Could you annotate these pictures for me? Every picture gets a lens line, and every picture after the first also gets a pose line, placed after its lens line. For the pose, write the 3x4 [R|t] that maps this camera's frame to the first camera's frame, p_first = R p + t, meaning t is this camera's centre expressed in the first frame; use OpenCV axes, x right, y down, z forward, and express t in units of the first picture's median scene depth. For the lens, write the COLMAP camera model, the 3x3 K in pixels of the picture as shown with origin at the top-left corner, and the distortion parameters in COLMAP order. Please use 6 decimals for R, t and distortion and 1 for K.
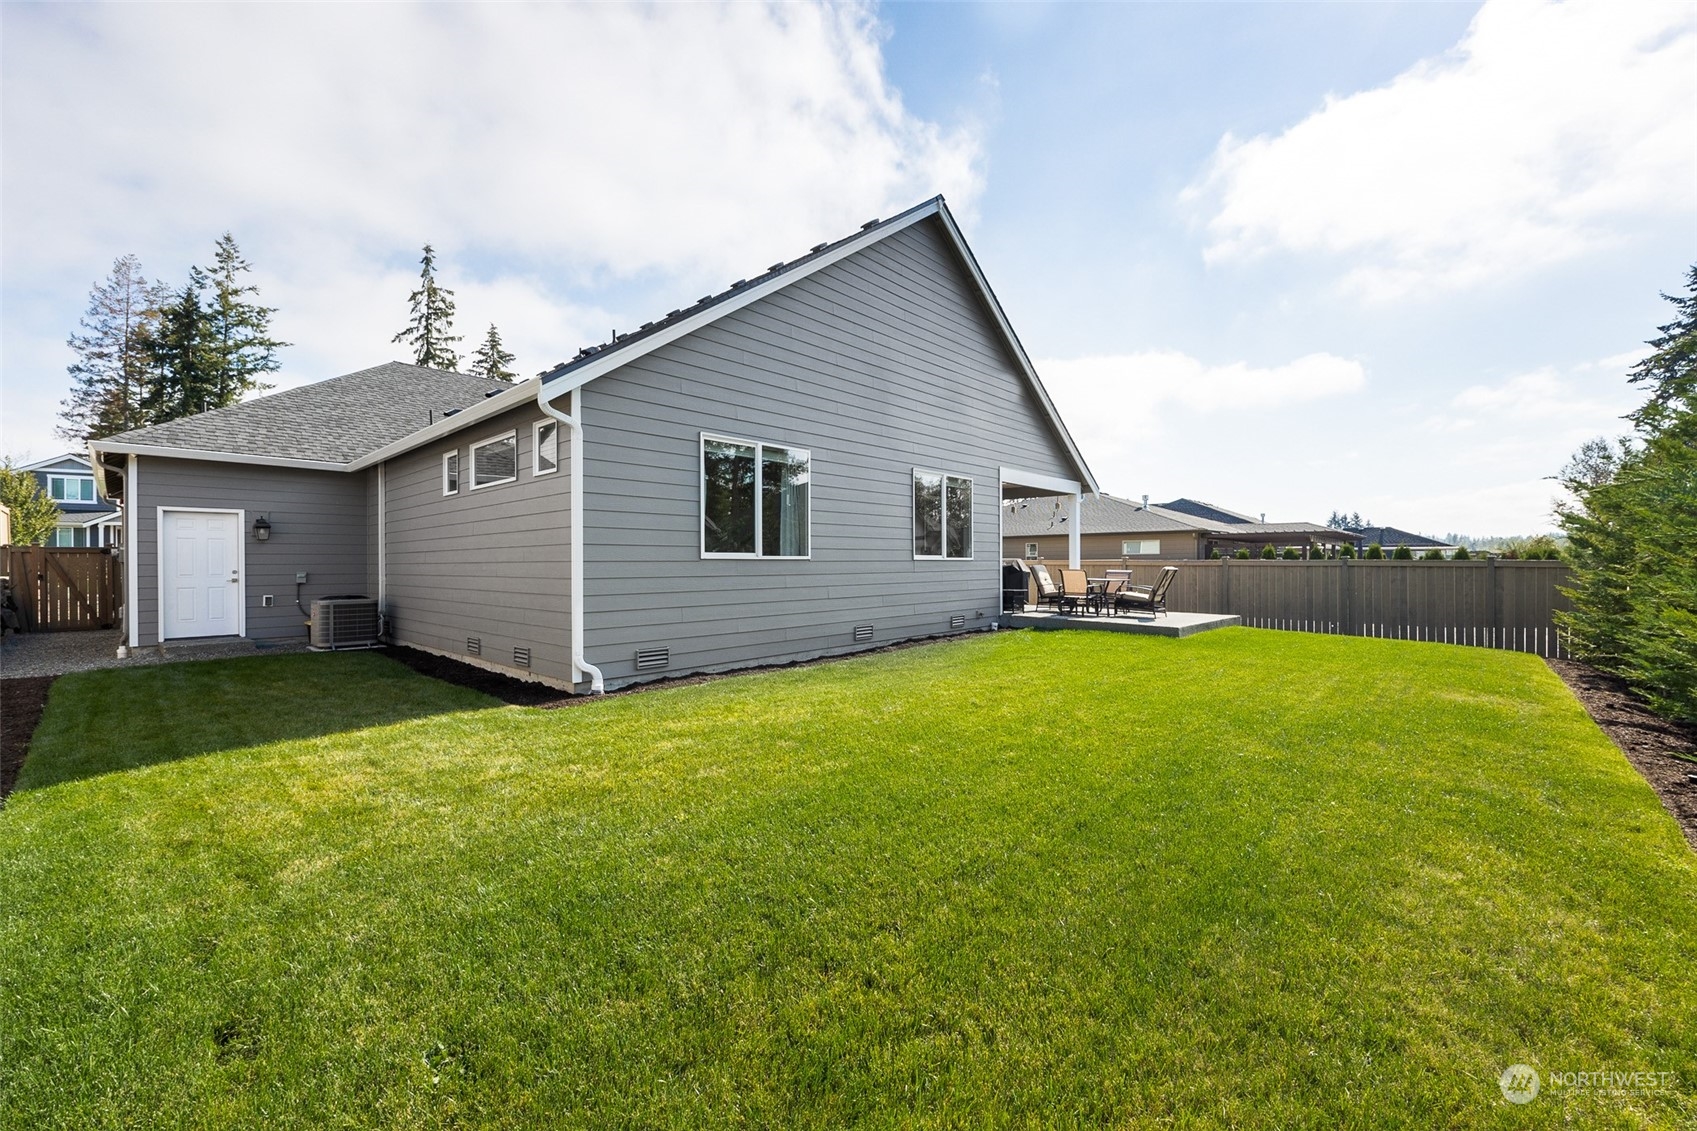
lens RADIAL K [[687.6, 0, 849.7], [0, 687.6, 564.8], [0, 0, 1]] dist [-0.002179, 0.000012]
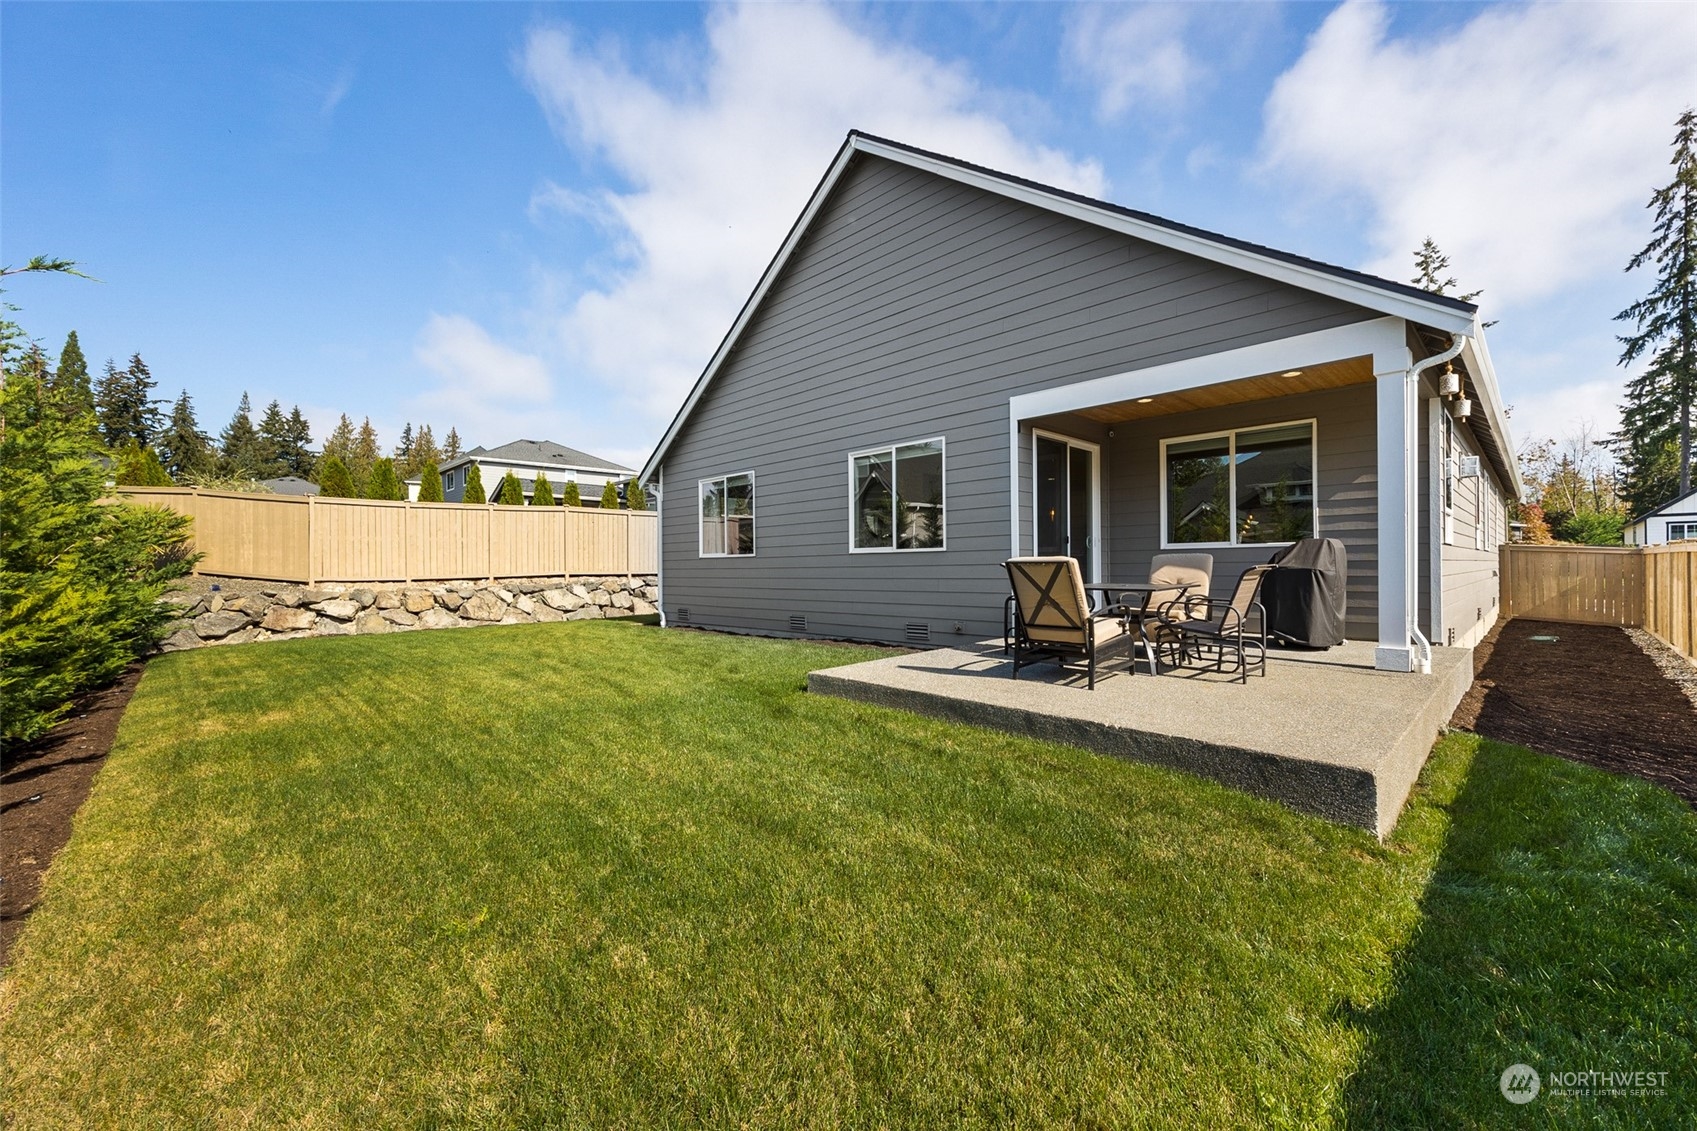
lens RADIAL K [[687.6, 0, 853.0], [0, 687.6, 566.4], [0, 0, 1]] dist [-0.002179, 0.000012]
pose [[-0.088627, 0.008528, -0.996028, 0.878543], [0.002980, 0.999961, 0.008297, 0.004831], [0.996060, -0.002233, -0.088649, 0.936272]]
